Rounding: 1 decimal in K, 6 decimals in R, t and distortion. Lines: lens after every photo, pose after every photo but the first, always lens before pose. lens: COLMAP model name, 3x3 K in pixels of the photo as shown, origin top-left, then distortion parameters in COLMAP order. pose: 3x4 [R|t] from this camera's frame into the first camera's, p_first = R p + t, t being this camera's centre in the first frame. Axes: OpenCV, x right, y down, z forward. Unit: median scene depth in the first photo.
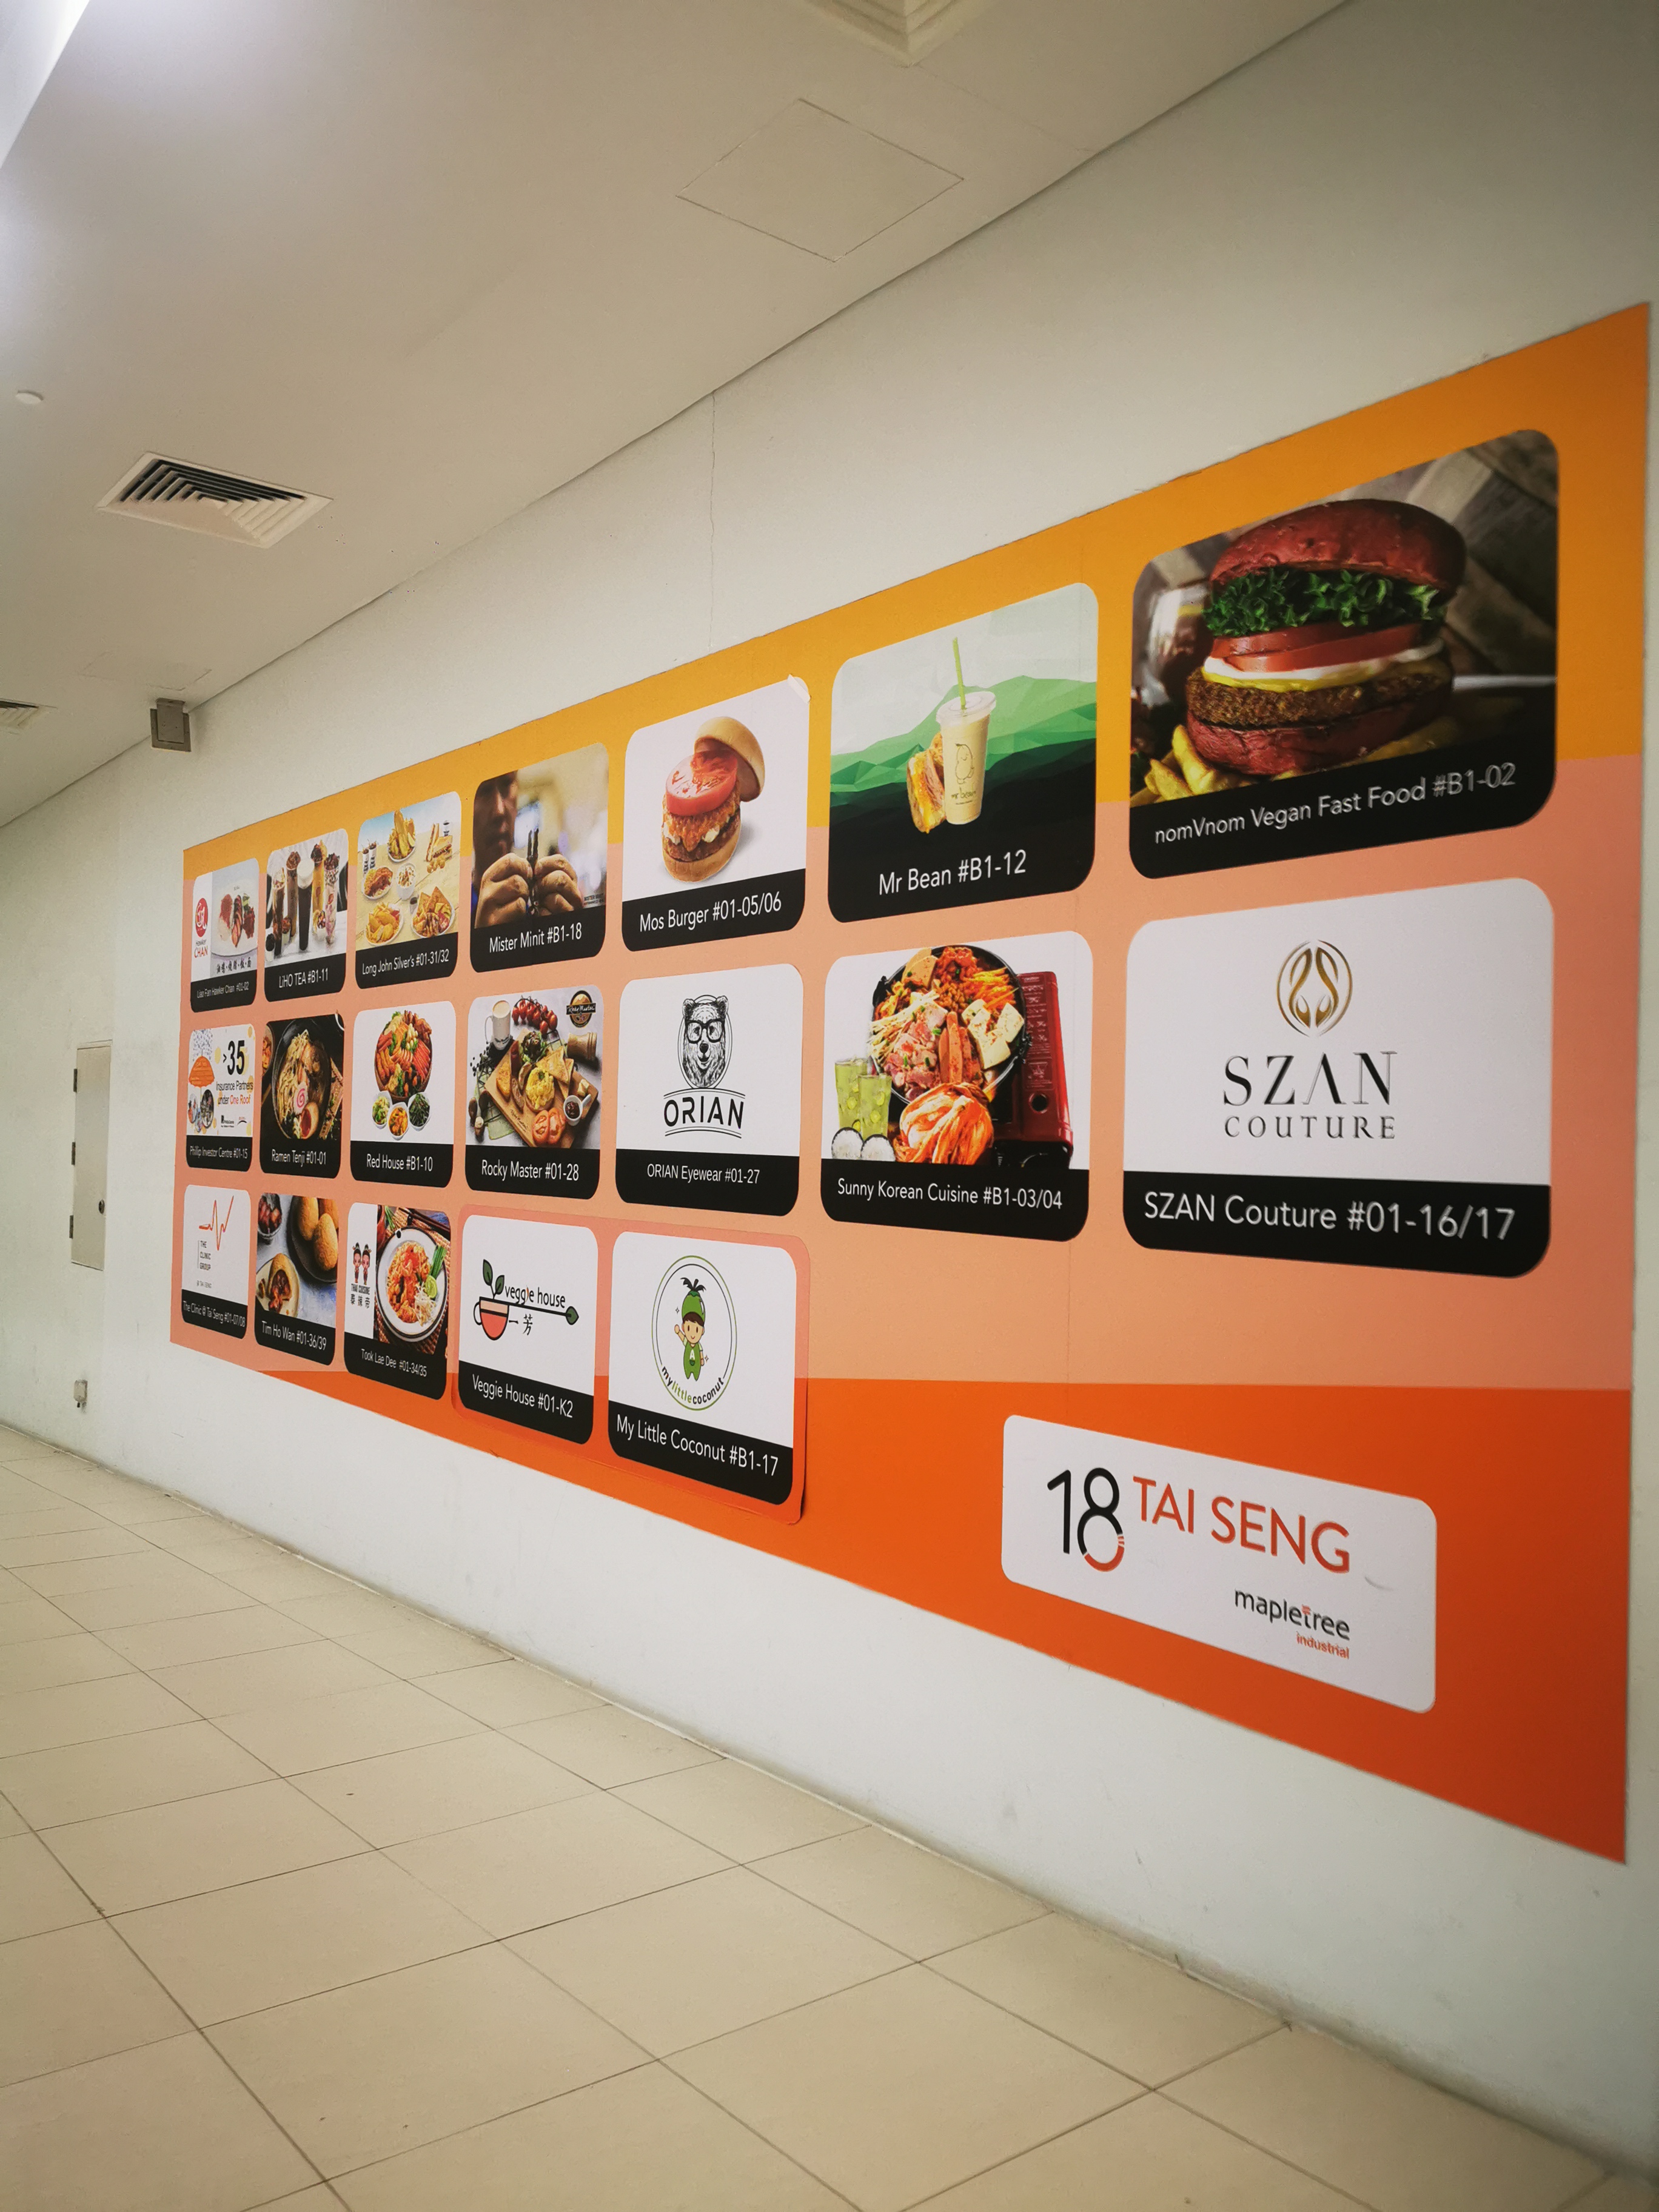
lens RADIAL K [[1705.4, 0, 829.5], [0, 1705.4, 1106.0], [0, 0, 1]] dist [-0.002021, -0.001064]
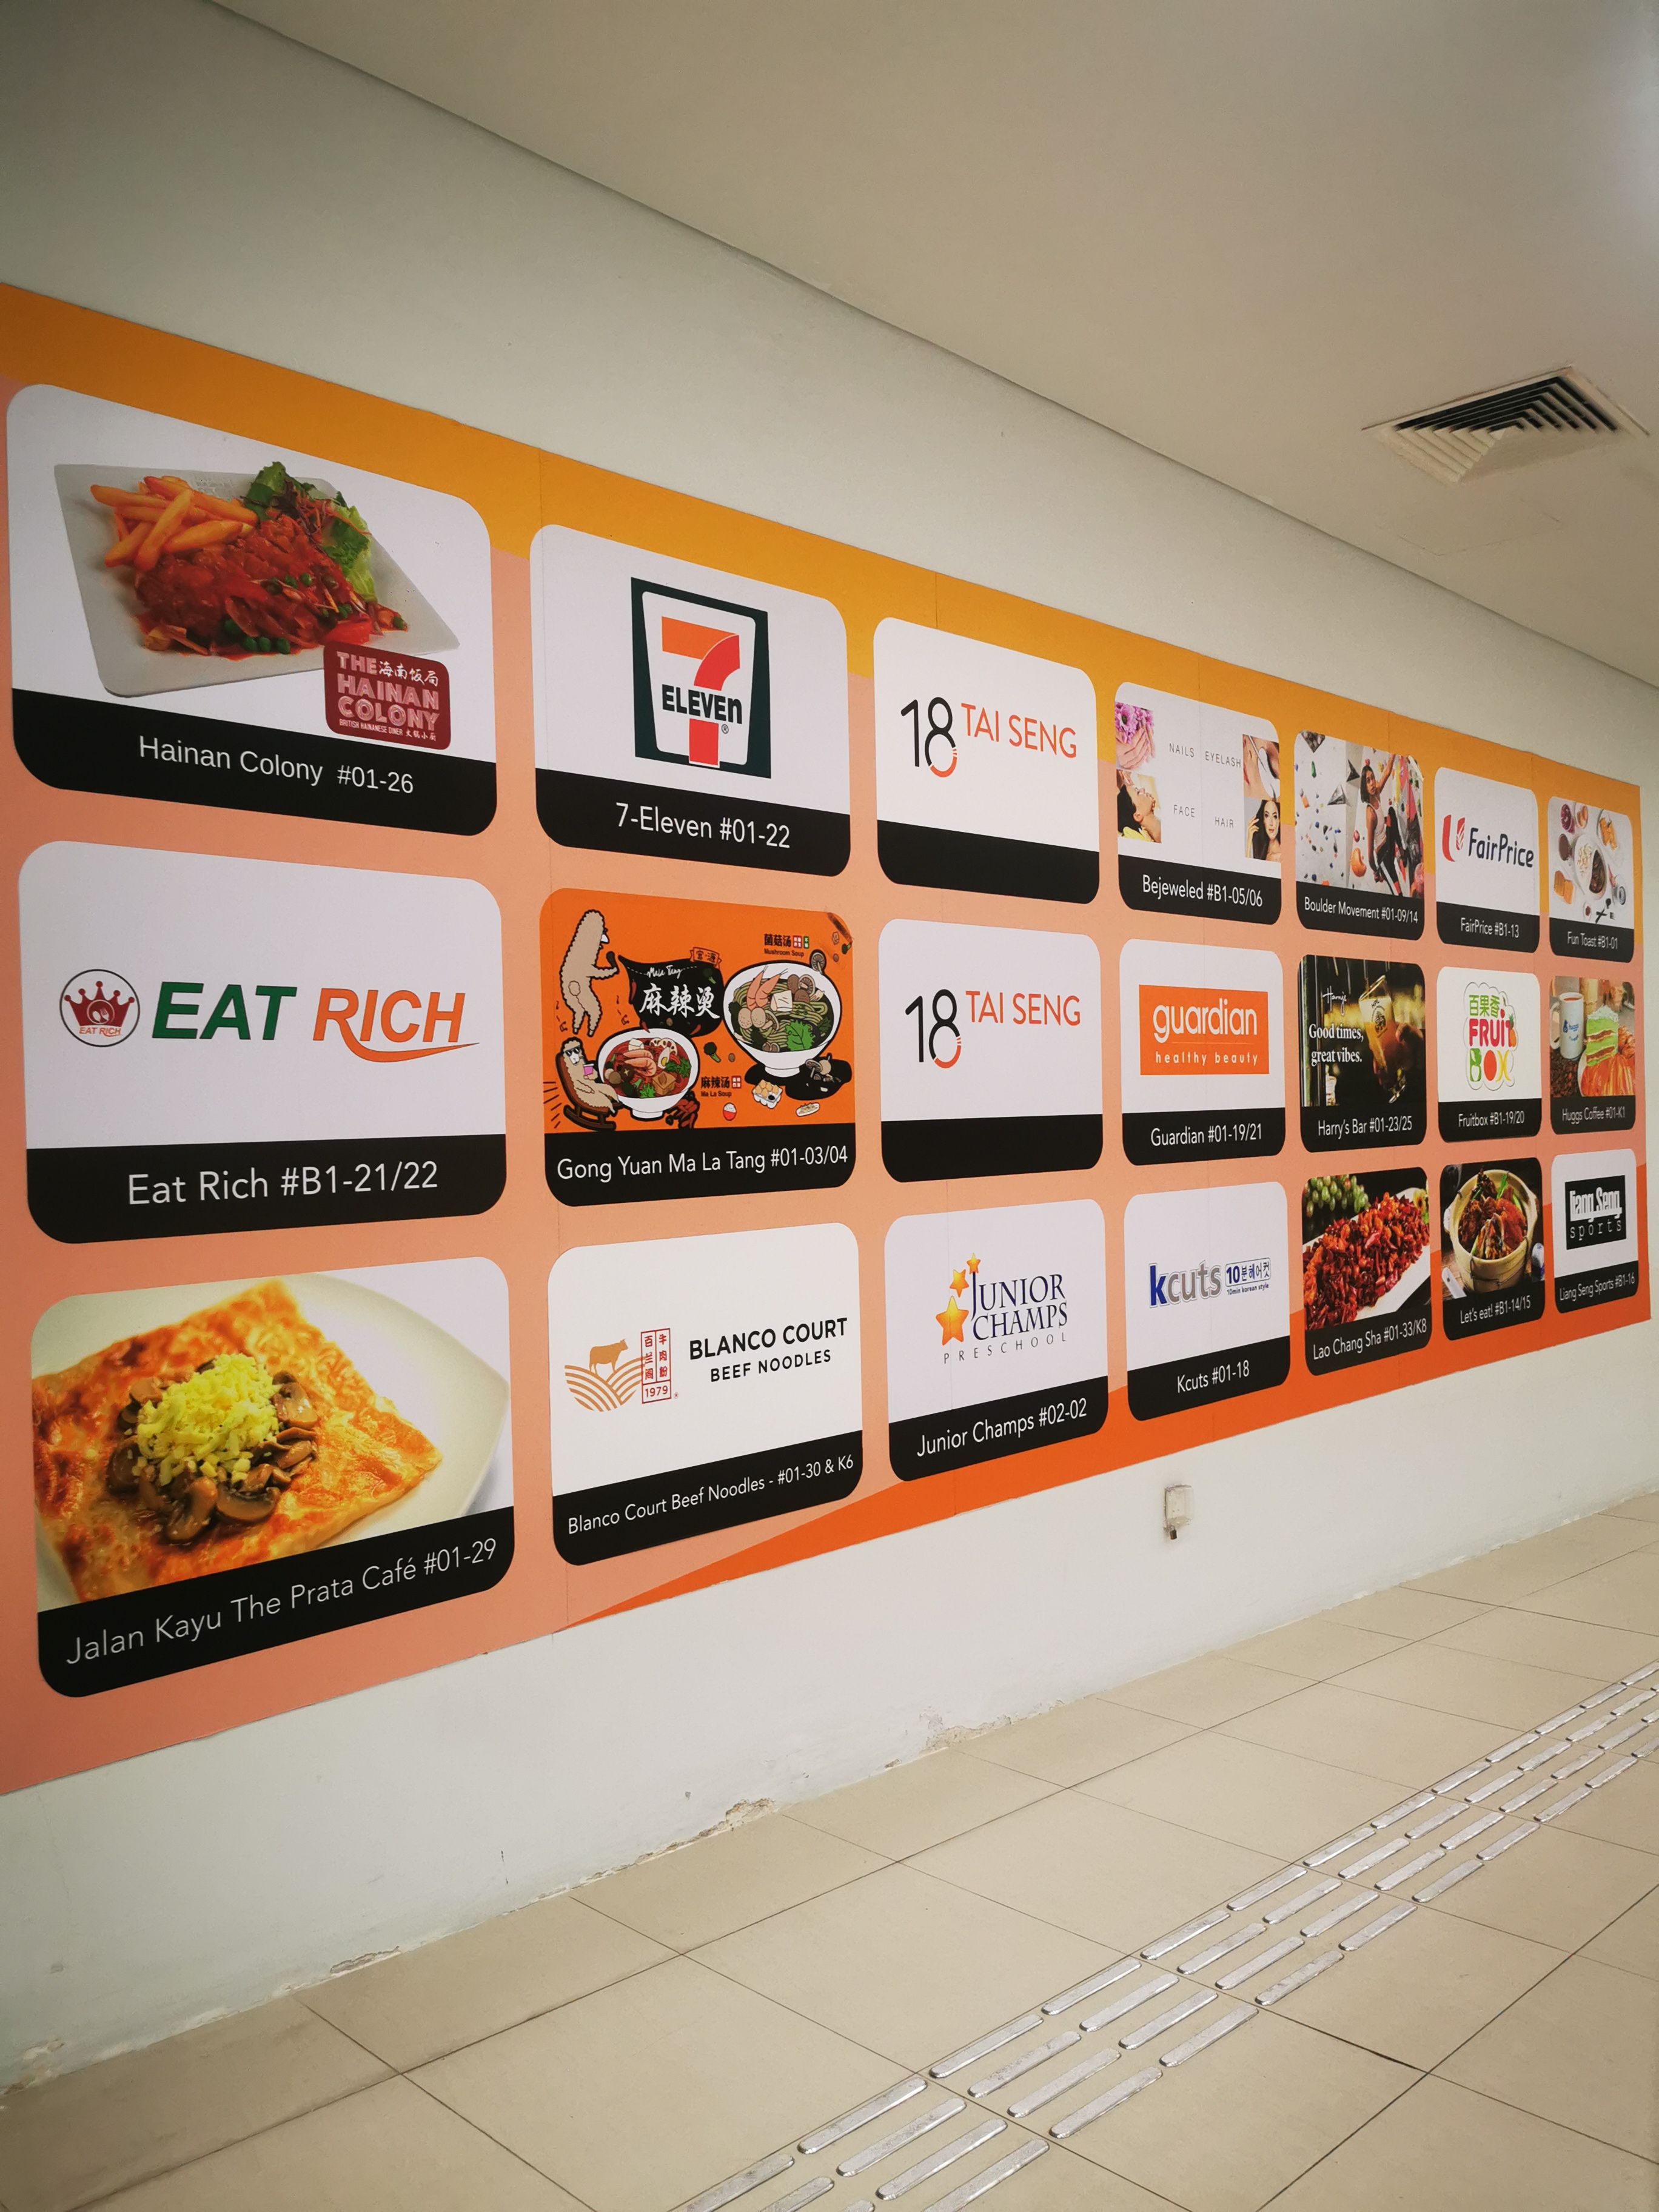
lens RADIAL K [[1705.4, 0, 829.5], [0, 1705.4, 1106.0], [0, 0, 1]] dist [-0.002021, -0.001064]
pose [[-0.136547, -0.022090, 0.990387, -0.924395], [-0.001205, 0.999754, 0.022133, 0.000398], [-0.990633, 0.001829, -0.136540, 1.125900]]
